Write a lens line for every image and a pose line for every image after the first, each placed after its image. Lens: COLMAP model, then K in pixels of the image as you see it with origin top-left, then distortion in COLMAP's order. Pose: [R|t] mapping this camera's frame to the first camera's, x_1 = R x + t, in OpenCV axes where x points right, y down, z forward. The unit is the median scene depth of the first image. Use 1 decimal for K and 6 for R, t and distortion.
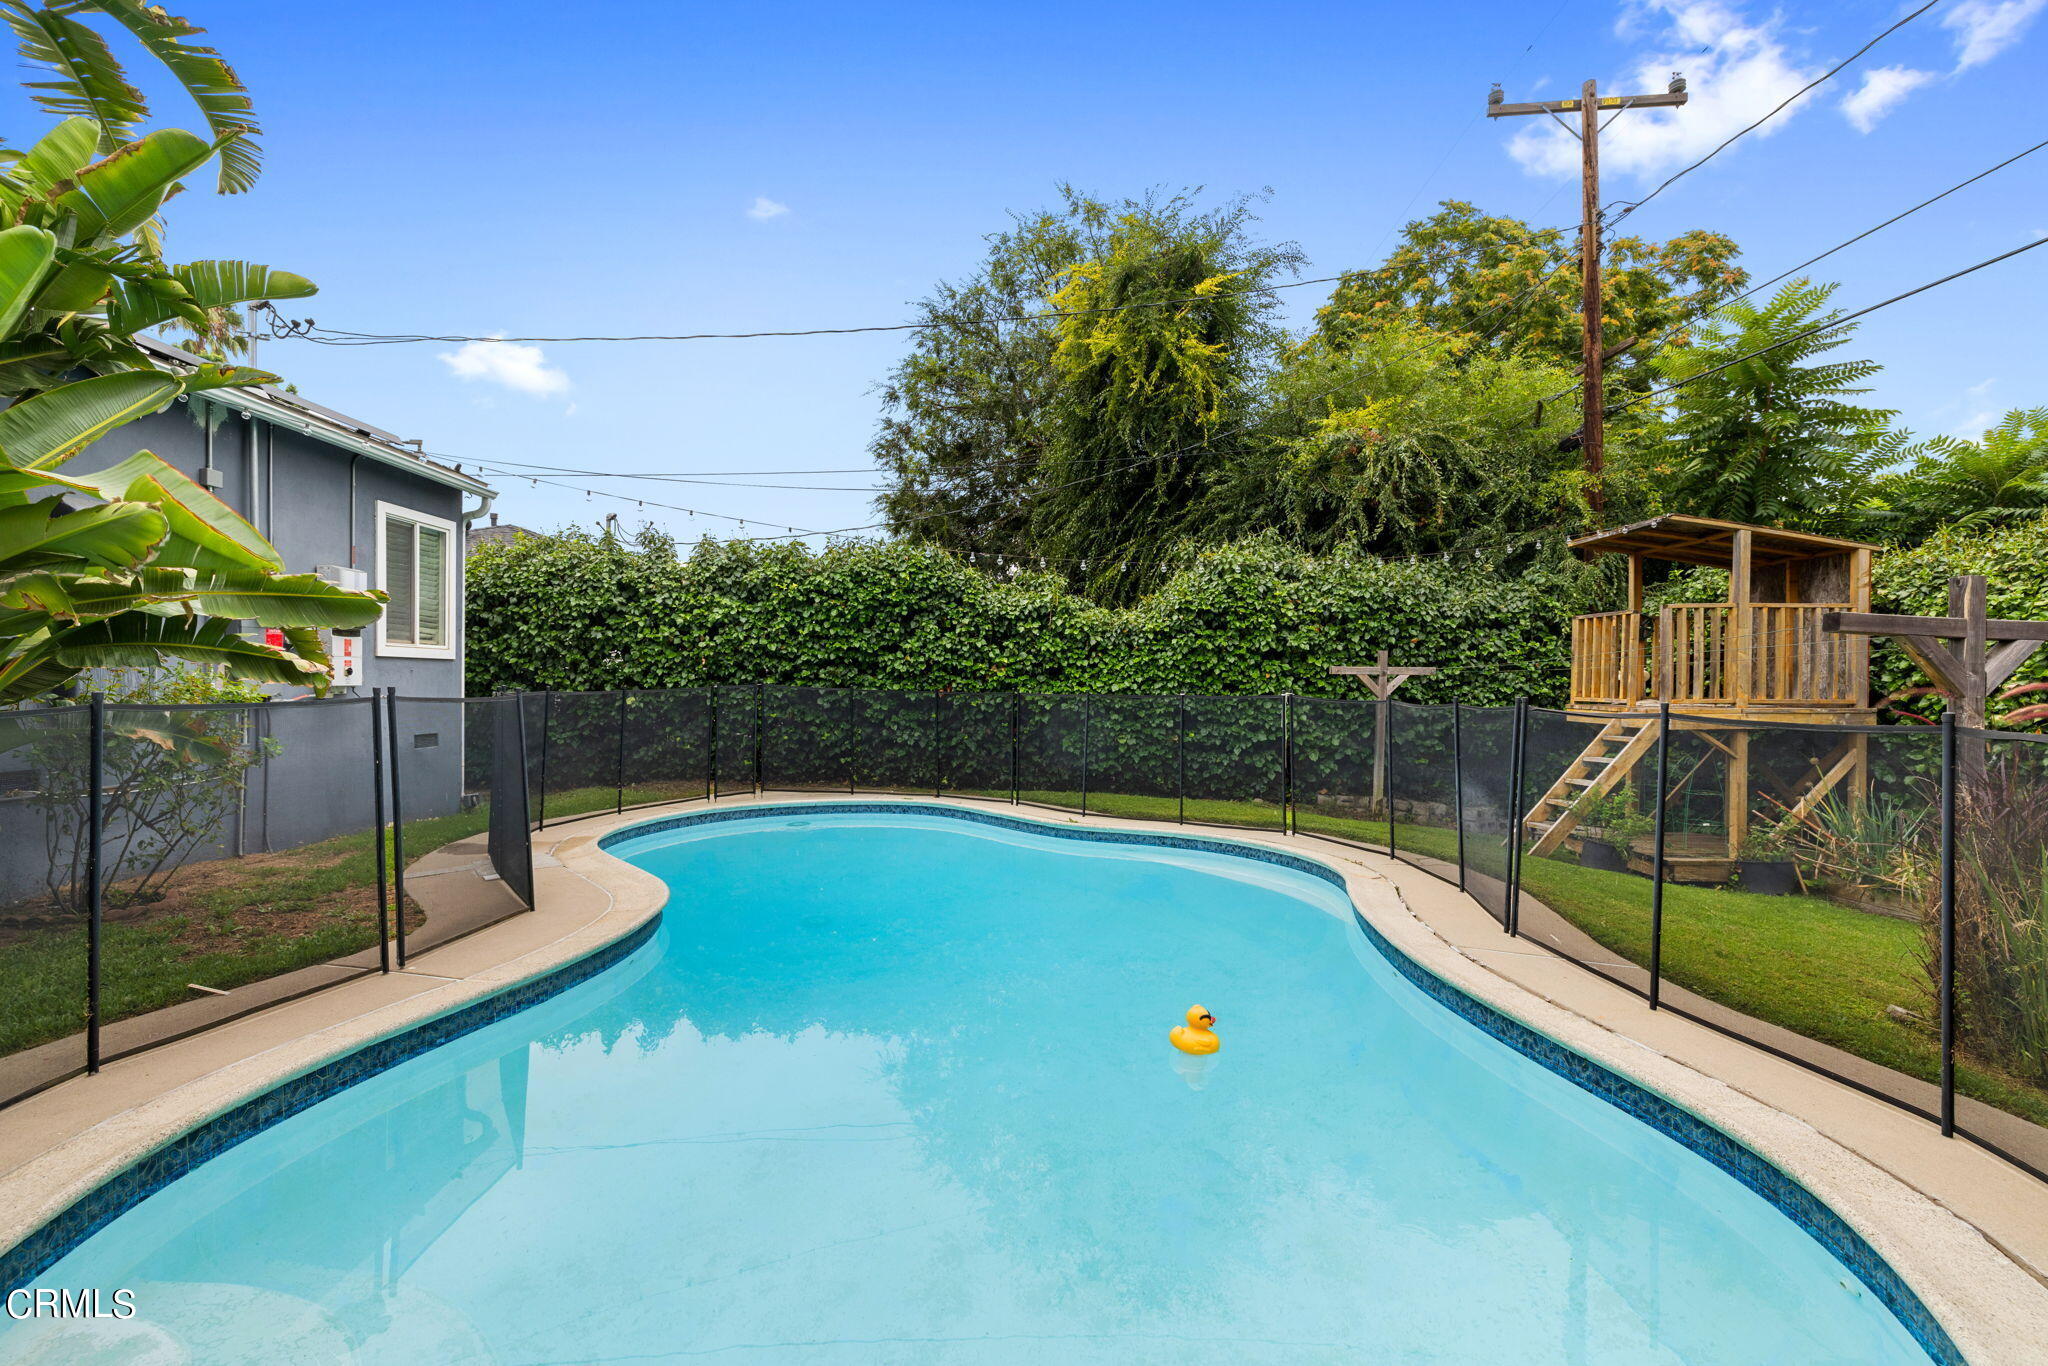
lens RADIAL K [[866.5, 0, 1022.8], [0, 866.5, 693.8], [0, 0, 1]] dist [0.004227, 0.000639]
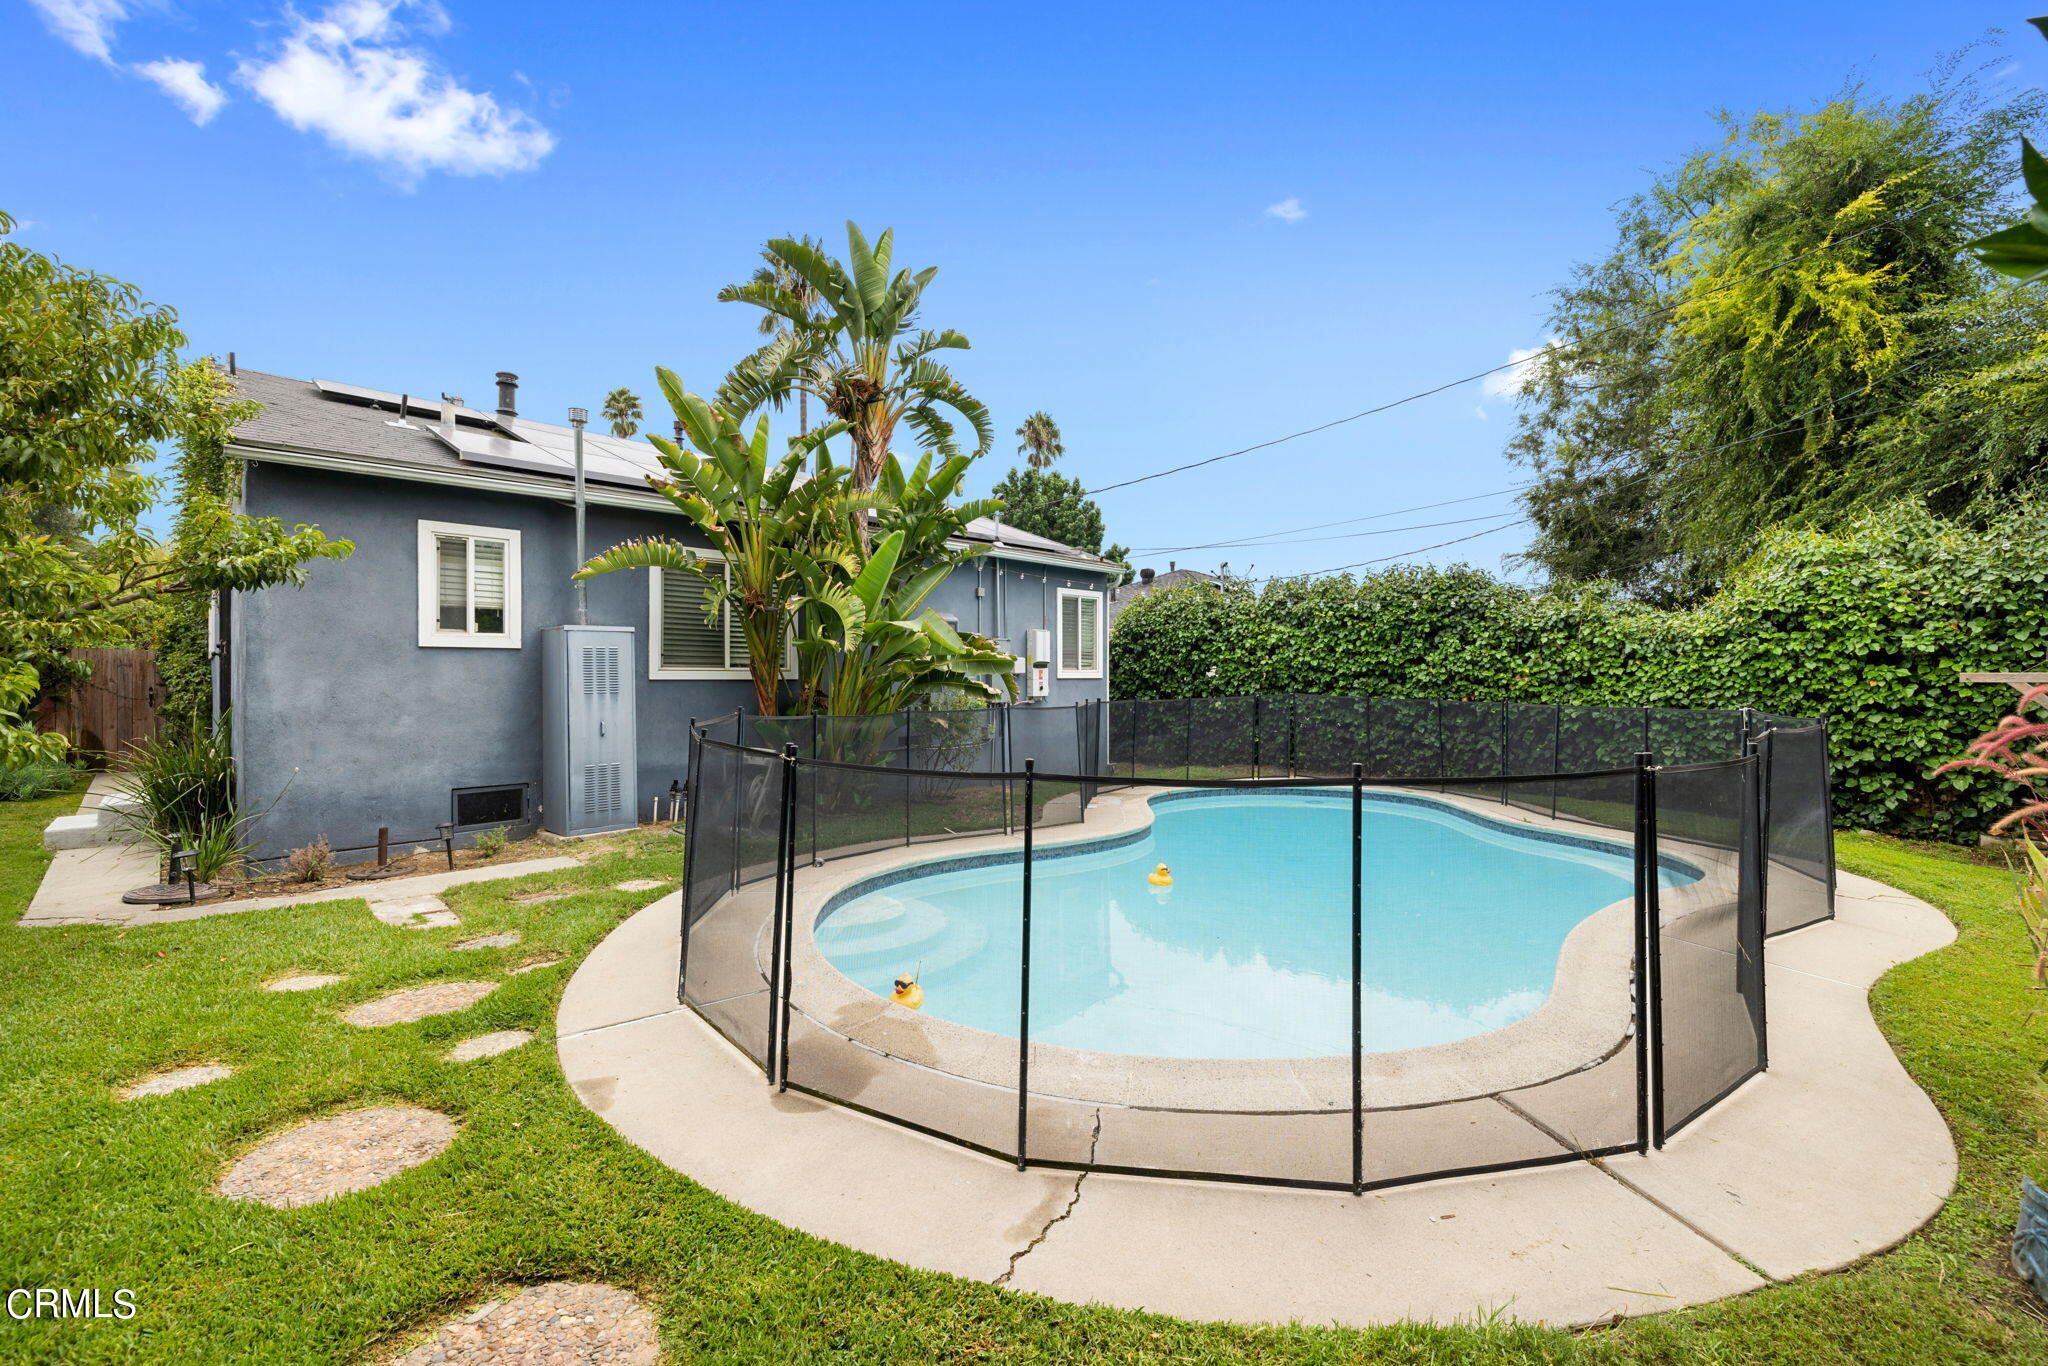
lens RADIAL K [[866.5, 0, 1025.0], [0, 866.5, 683.3], [0, 0, 1]] dist [0.004227, 0.000639]
pose [[0.697590, -0.005291, -0.716478, 0.310459], [0.000754, 0.999978, -0.006651, -0.016047], [0.716497, 0.004100, 0.697578, -0.169861]]
